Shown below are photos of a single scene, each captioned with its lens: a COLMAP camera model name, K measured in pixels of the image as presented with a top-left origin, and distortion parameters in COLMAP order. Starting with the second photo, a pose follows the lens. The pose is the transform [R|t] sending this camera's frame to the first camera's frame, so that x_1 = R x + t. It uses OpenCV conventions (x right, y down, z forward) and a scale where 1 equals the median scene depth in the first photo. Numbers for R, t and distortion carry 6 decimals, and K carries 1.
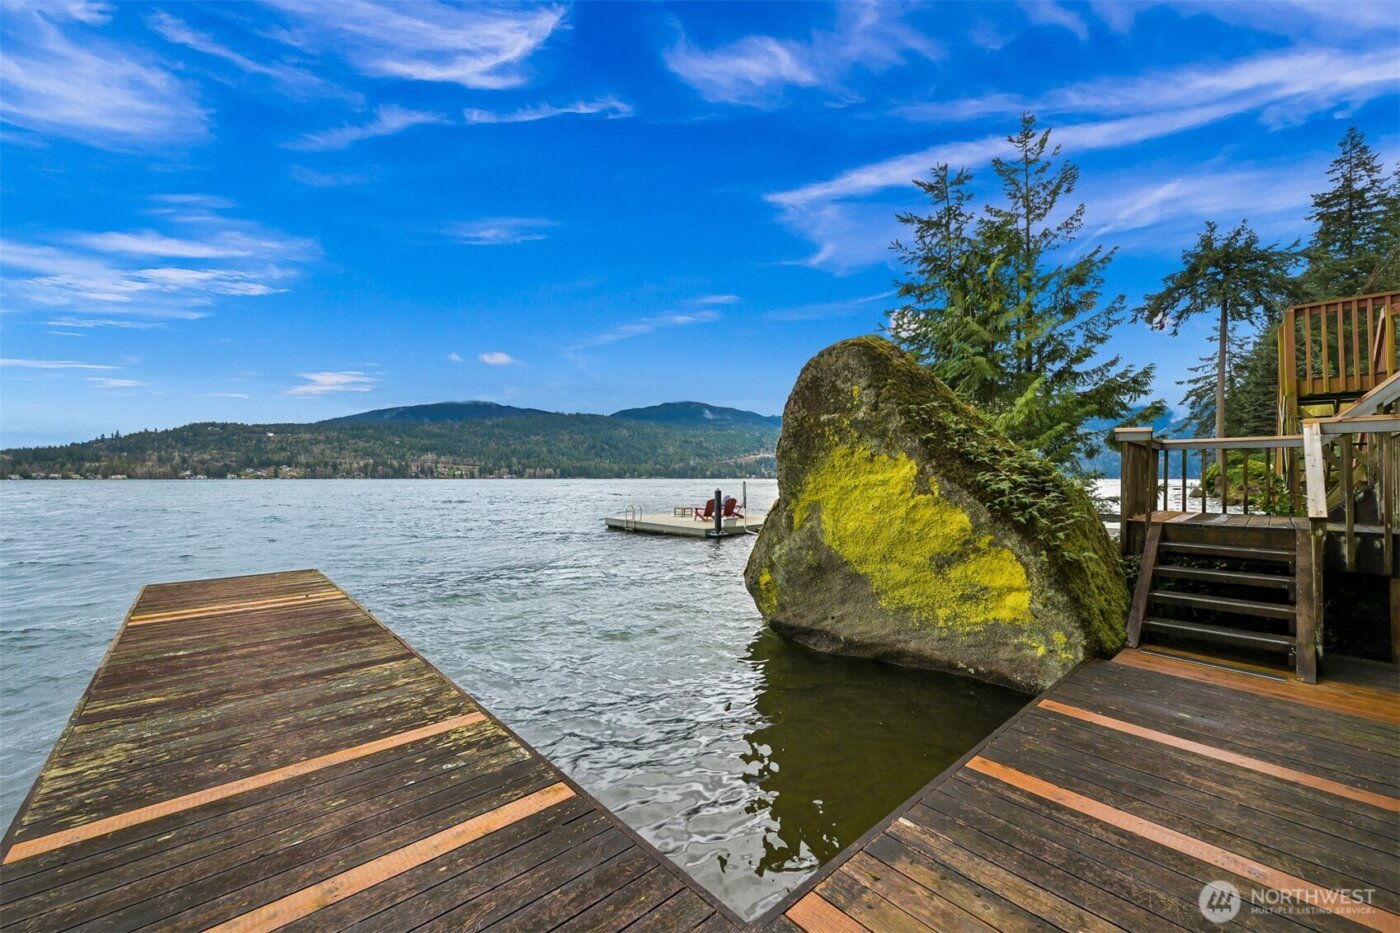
lens RADIAL K [[549.0, 0, 702.9], [0, 549.0, 465.8], [0, 0, 1]] dist [0.000172, -0.000127]
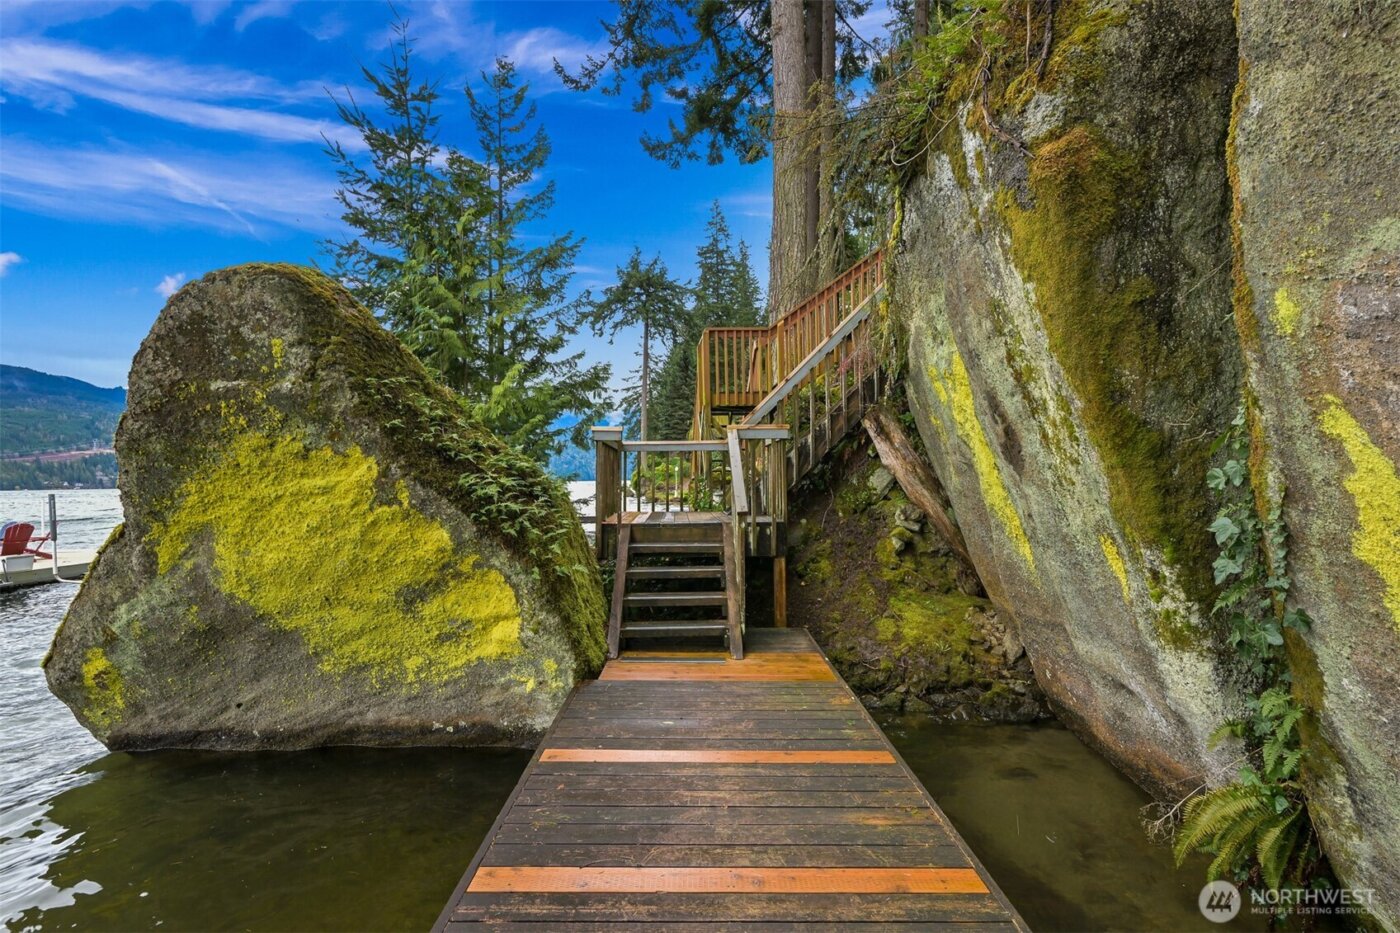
lens RADIAL K [[667.7, 0, 695.9], [0, 667.7, 483.9], [0, 0, 1]] dist [-0.000382, -0.000154]
pose [[0.668573, -0.016861, 0.743456, 0.025522], [-0.001021, 0.999721, 0.023592, 0.003066], [-0.743646, -0.016532, 0.668369, 0.118655]]
